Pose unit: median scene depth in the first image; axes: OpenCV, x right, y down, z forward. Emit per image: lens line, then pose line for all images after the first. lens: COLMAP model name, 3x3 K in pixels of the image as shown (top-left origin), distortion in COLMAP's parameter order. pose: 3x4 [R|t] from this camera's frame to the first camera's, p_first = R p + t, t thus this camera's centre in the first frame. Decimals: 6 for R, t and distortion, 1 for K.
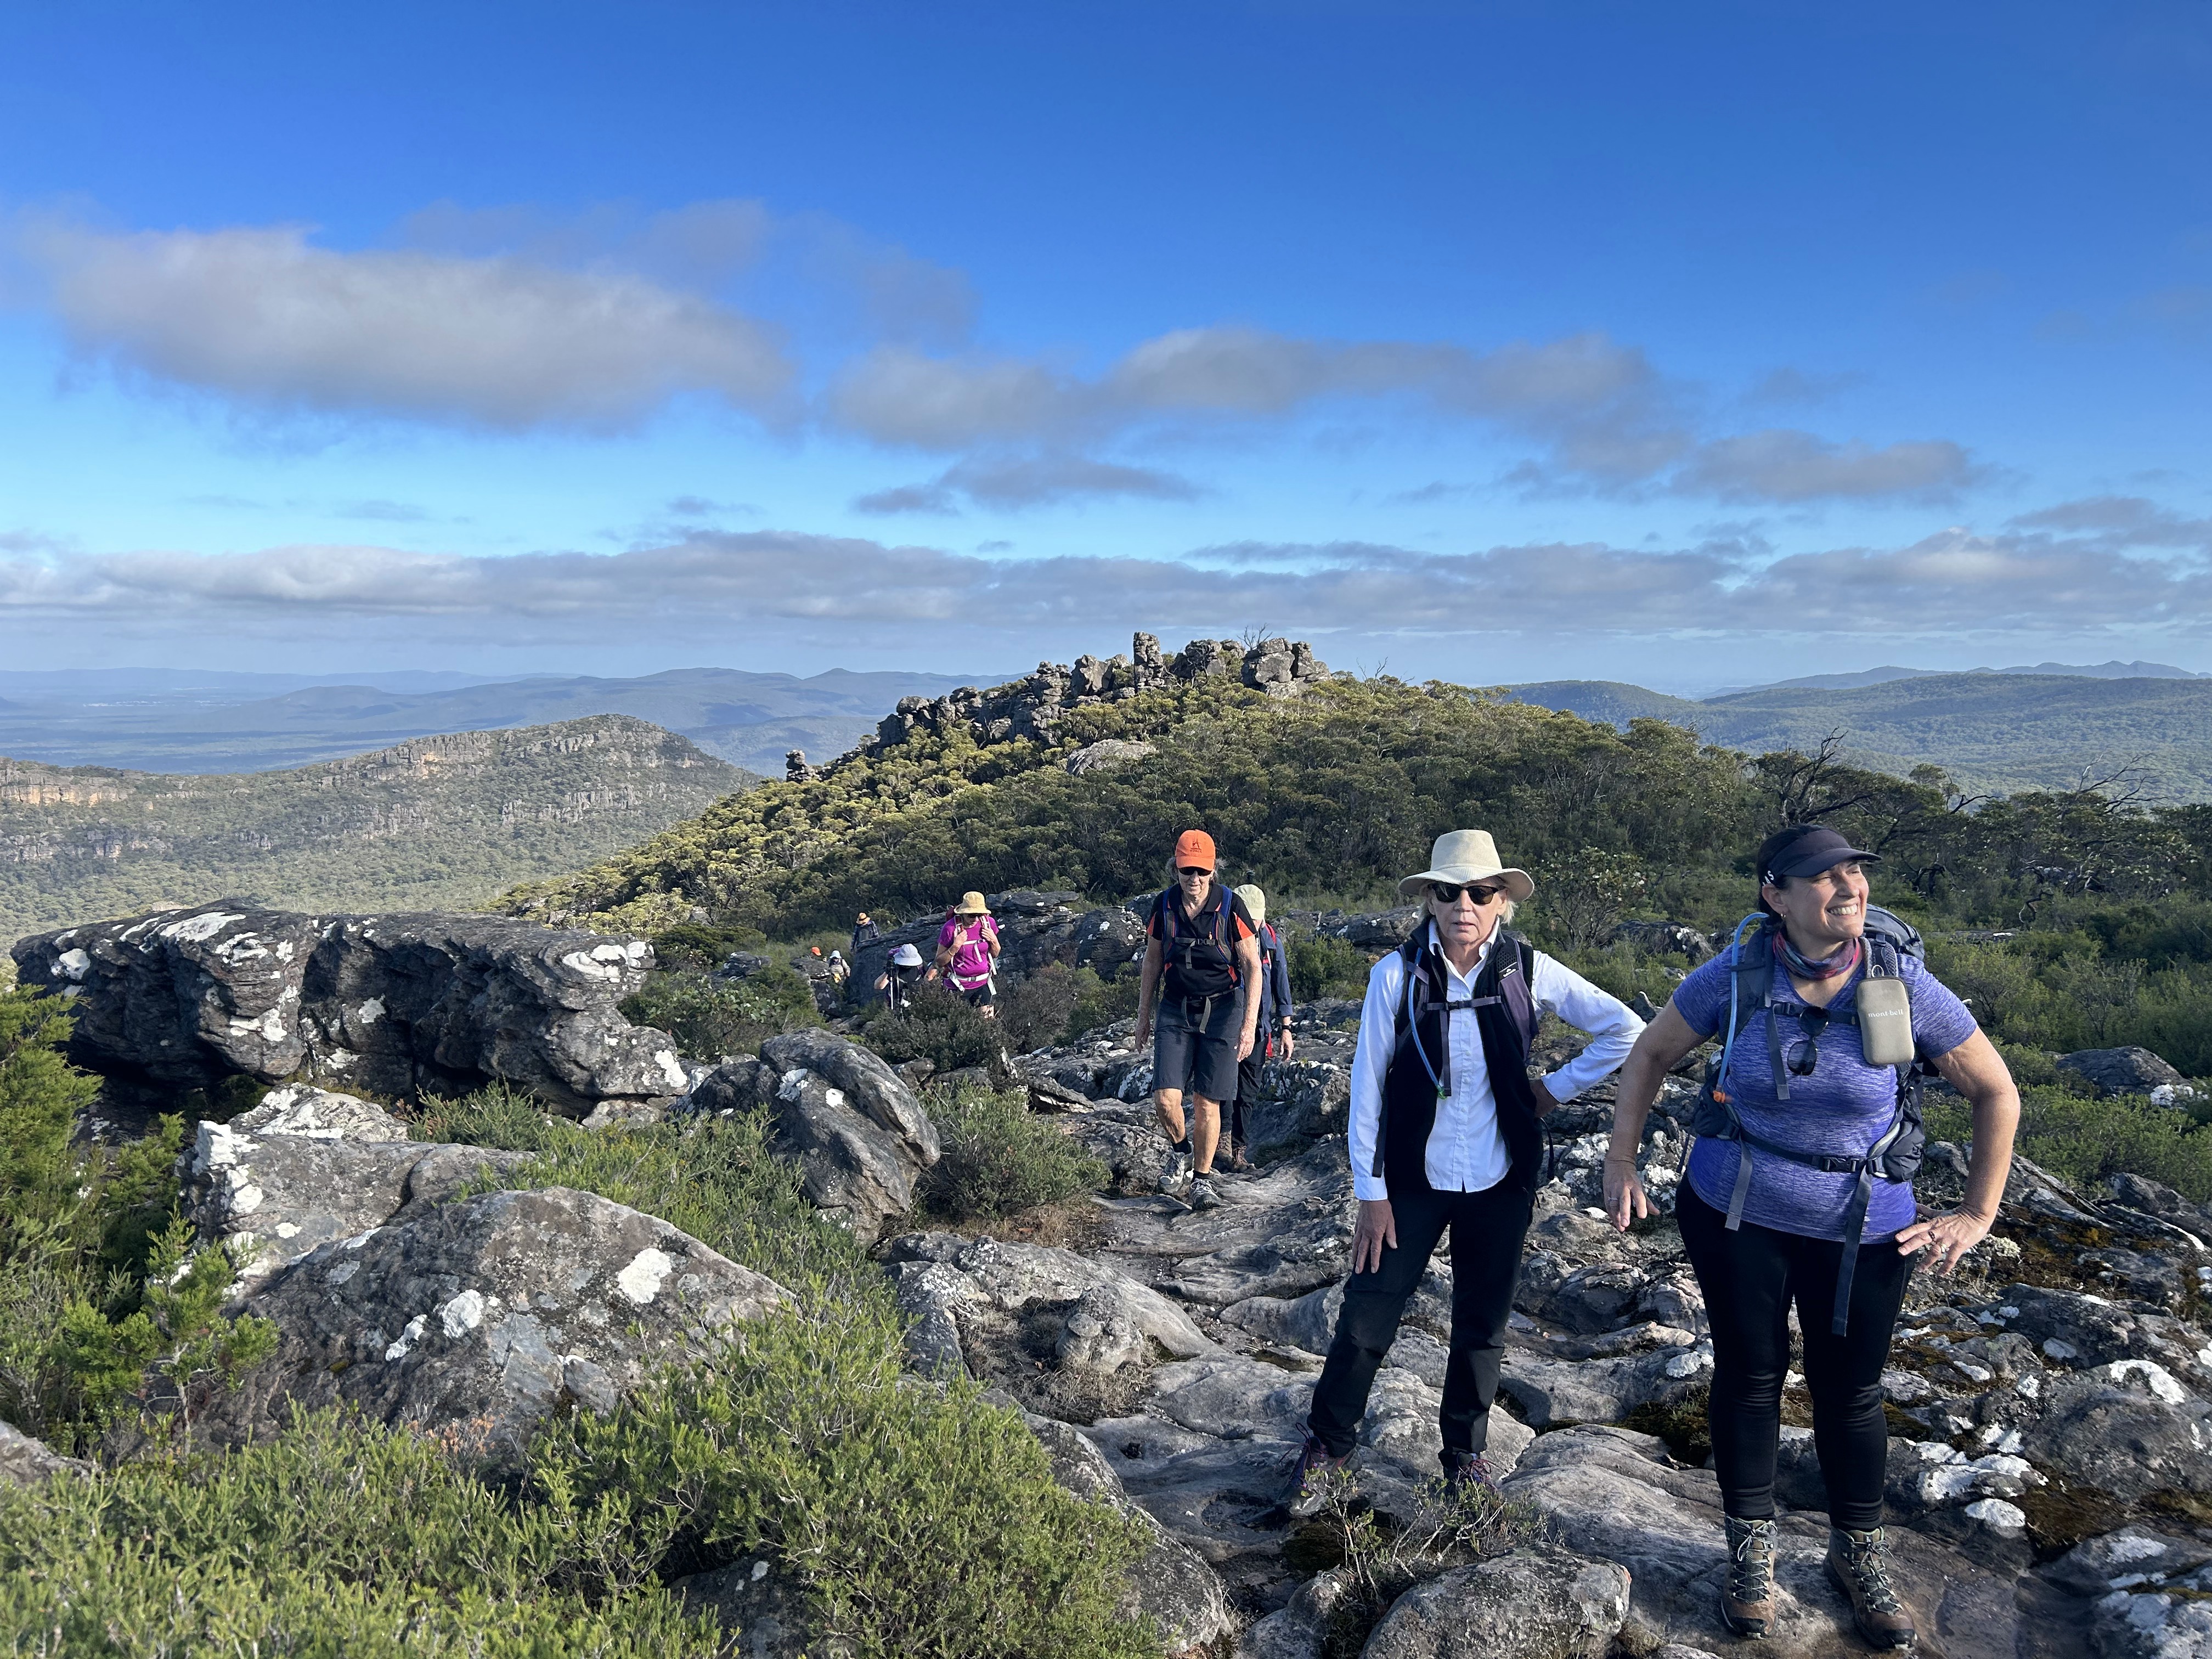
lens RADIAL K [[1677.8, 0, 1104.0], [0, 1677.8, 826.4], [0, 0, 1]] dist [0.006068, -0.002628]
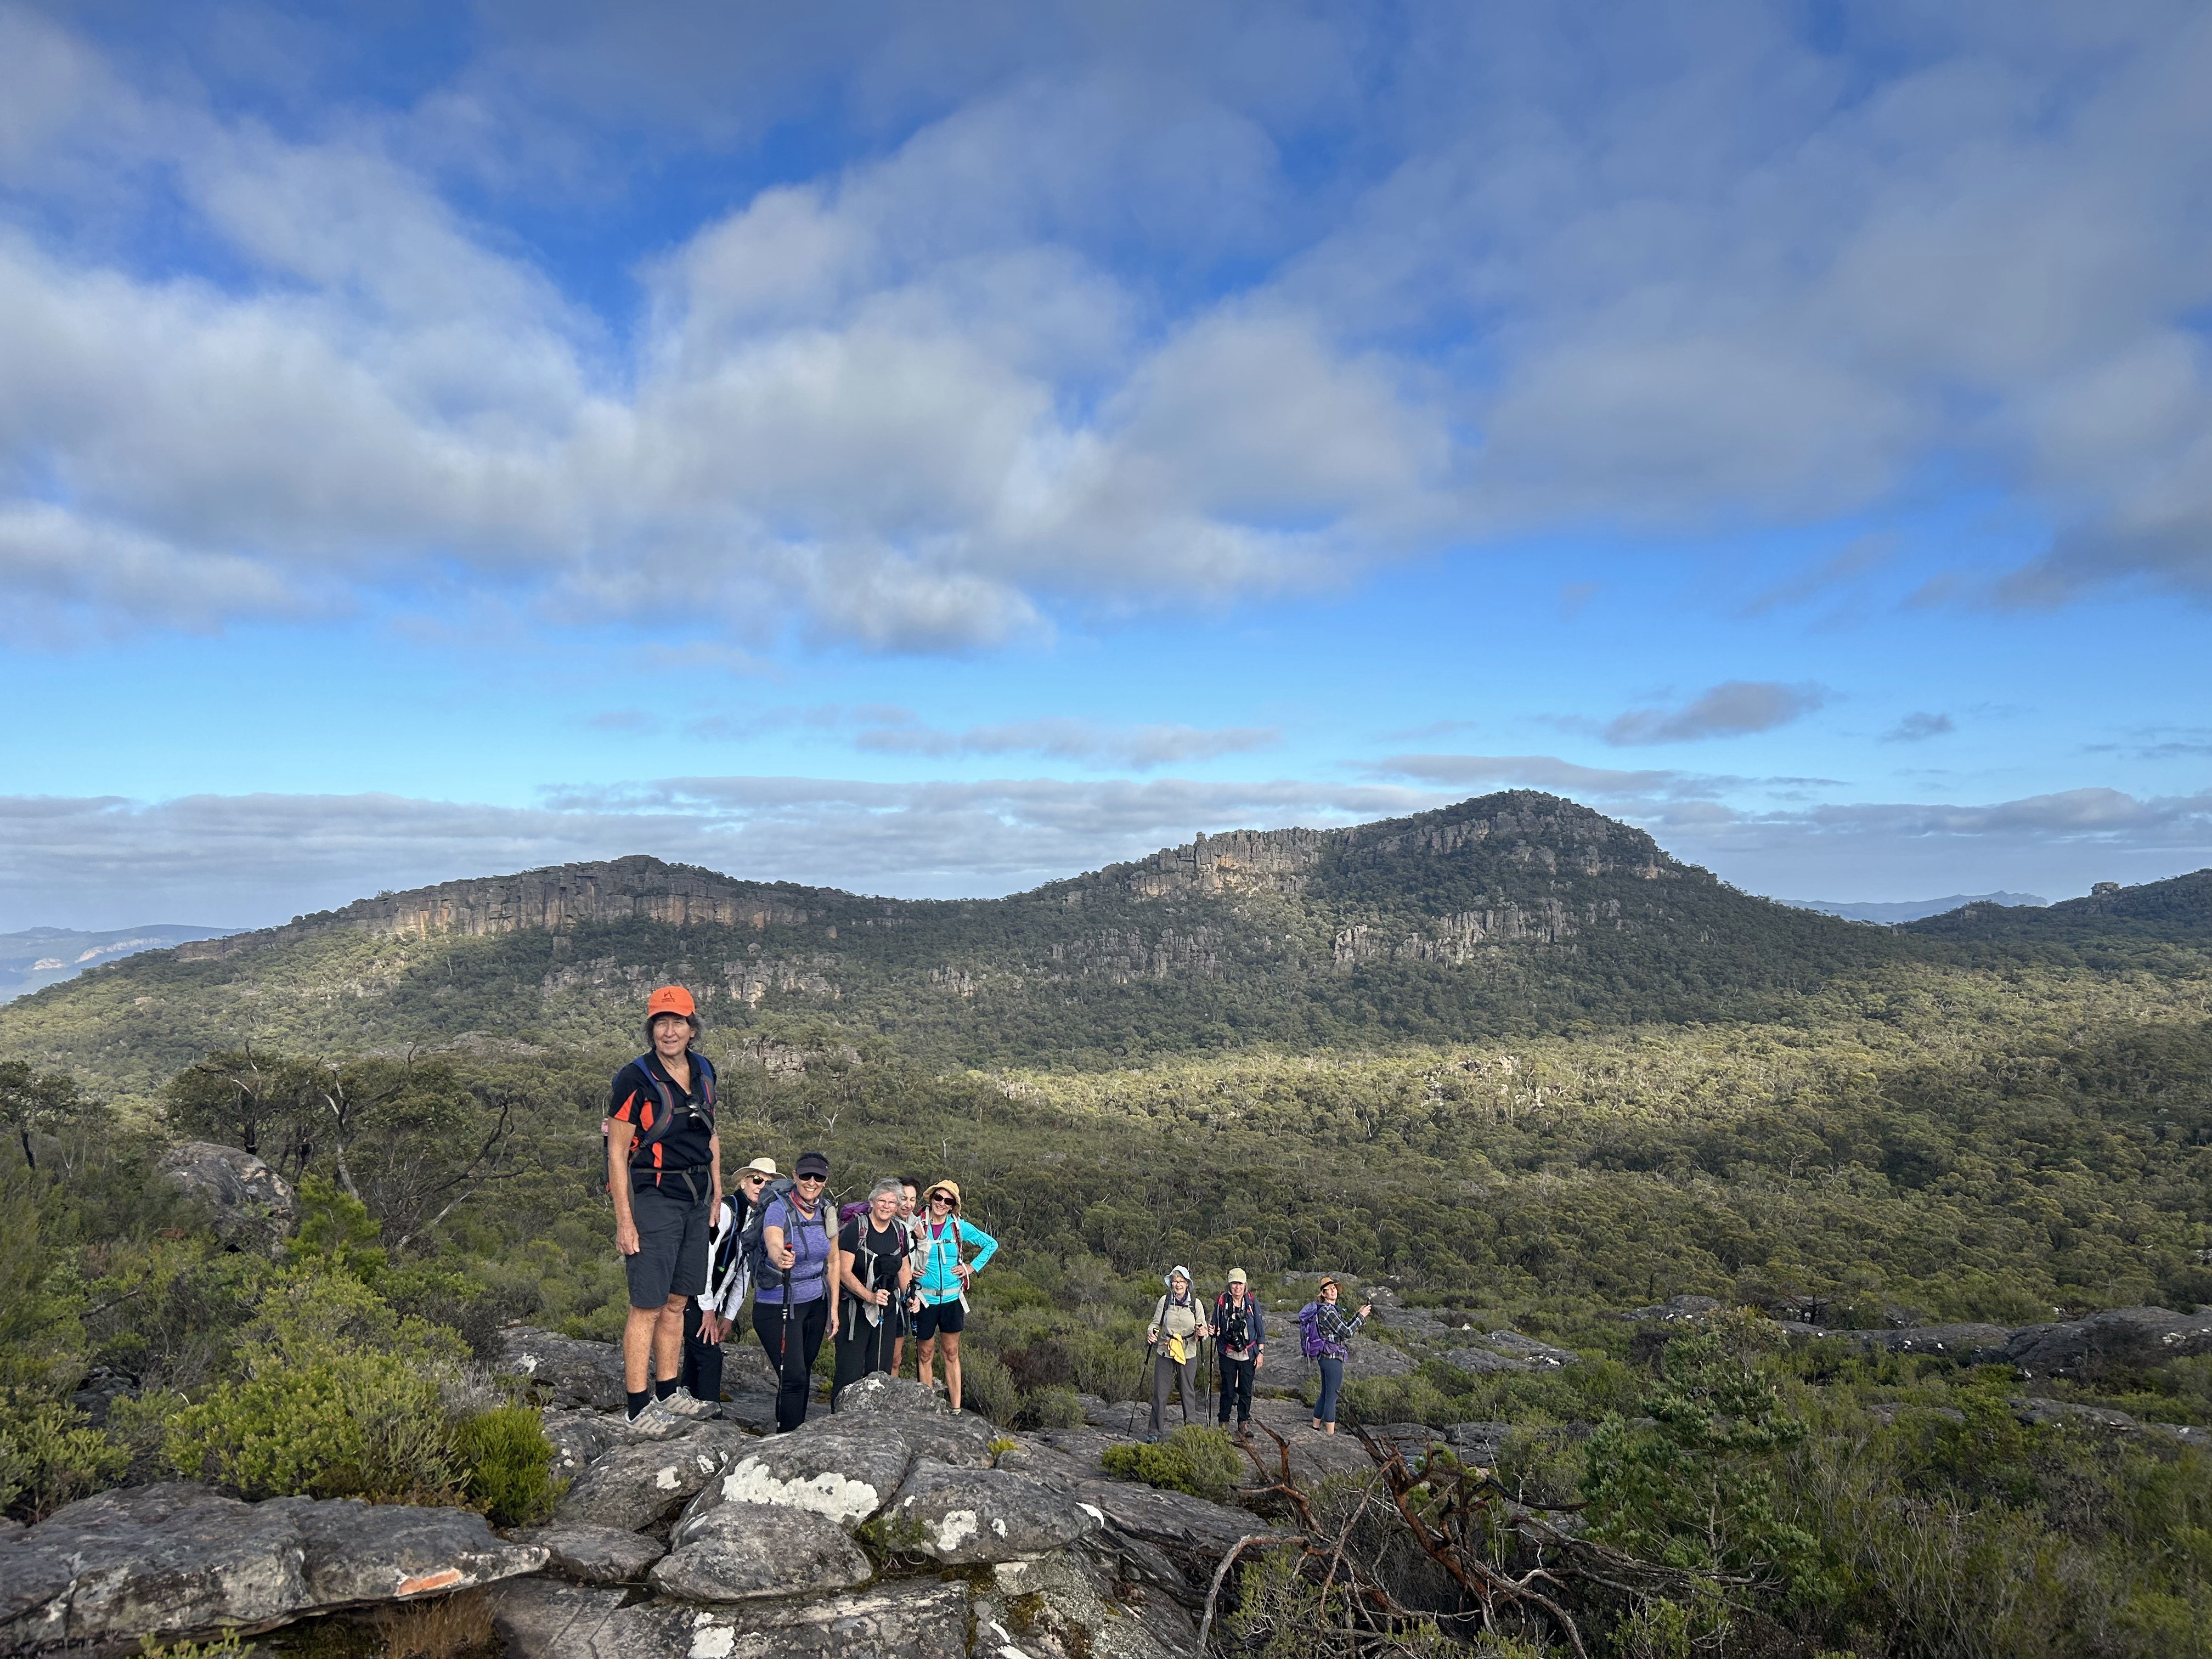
lens RADIAL K [[1677.8, 0, 1103.6], [0, 1677.8, 831.0], [0, 0, 1]] dist [0.006068, -0.002628]
pose [[0.879269, -0.035511, -0.475001, -0.153504], [-0.033722, 0.990074, -0.136439, 0.033660], [0.475131, 0.135984, 0.869344, 0.456709]]
